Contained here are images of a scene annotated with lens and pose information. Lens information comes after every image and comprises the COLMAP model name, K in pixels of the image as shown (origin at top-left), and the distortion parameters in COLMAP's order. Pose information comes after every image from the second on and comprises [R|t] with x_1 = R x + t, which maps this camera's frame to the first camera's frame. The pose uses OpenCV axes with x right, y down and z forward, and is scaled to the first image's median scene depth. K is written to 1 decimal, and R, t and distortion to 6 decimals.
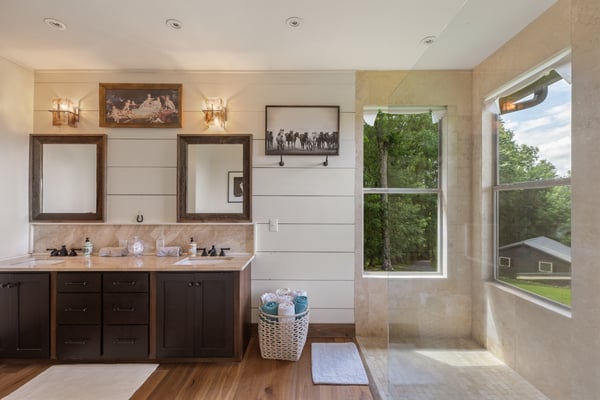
lens RADIAL K [[273.3, 0, 300.0], [0, 273.3, 200.0], [0, 0, 1]] dist [0.003277, 0.000373]
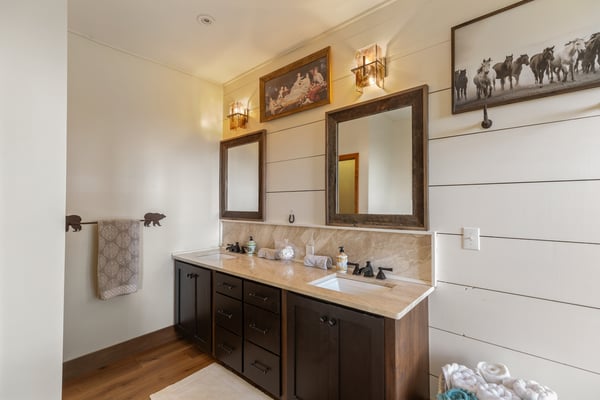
lens RADIAL K [[273.3, 0, 300.0], [0, 273.3, 200.0], [0, 0, 1]] dist [0.003277, 0.000373]
pose [[0.761680, -0.013634, -0.647810, -0.000858], [0.018090, 0.999836, 0.000226, 0.008765], [0.647701, -0.011891, 0.761802, 0.355680]]
